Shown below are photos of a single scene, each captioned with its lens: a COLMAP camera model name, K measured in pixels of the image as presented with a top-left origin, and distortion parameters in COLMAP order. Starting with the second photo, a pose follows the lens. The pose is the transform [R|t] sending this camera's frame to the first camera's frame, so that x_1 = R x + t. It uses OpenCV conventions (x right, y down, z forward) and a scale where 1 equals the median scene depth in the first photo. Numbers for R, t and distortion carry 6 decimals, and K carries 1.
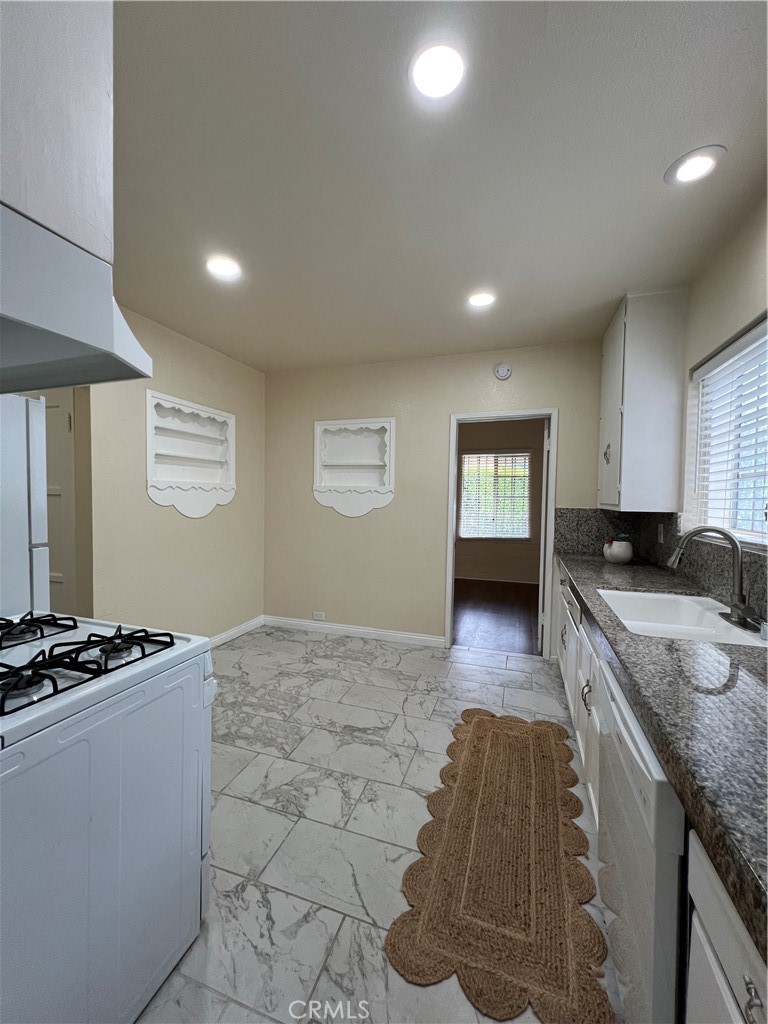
lens RADIAL K [[409.8, 0, 384.3], [0, 409.8, 514.9], [0, 0, 1]] dist [-0.002357, -0.000235]
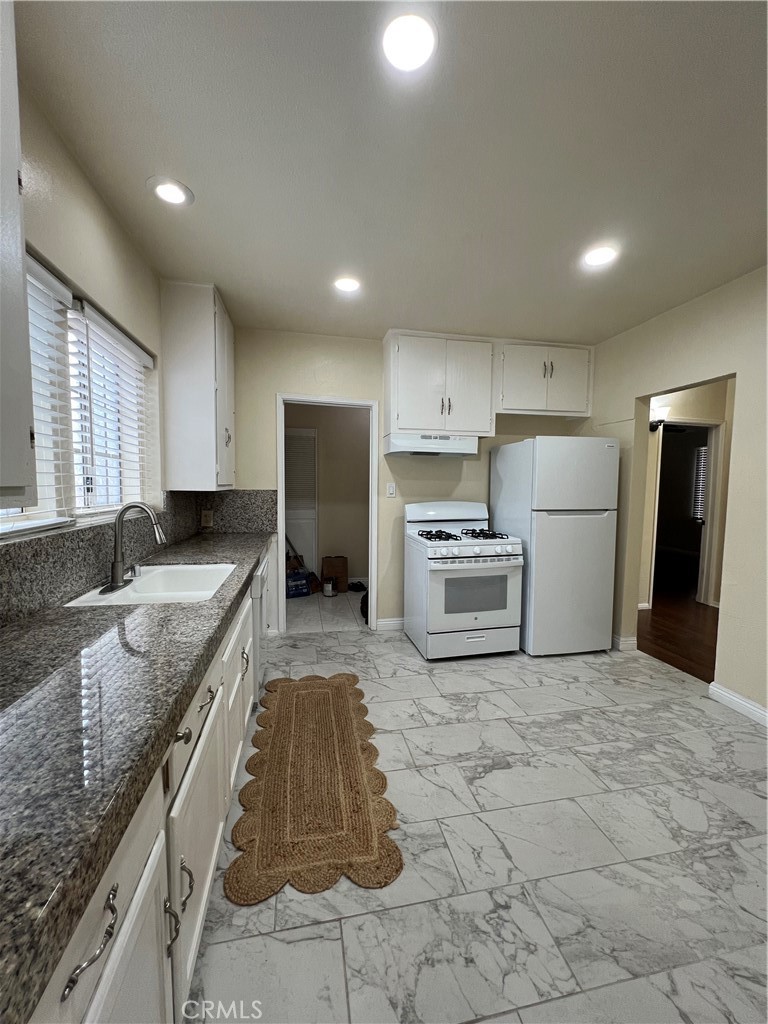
lens RADIAL K [[412.0, 0, 383.3], [0, 412.0, 514.5], [0, 0, 1]] dist [0.000902, 0.000128]
pose [[-0.865478, 0.014050, -0.500750, 0.577442], [-0.044540, 0.993489, 0.104856, -0.059257], [0.498963, 0.113055, -0.859217, 1.668005]]
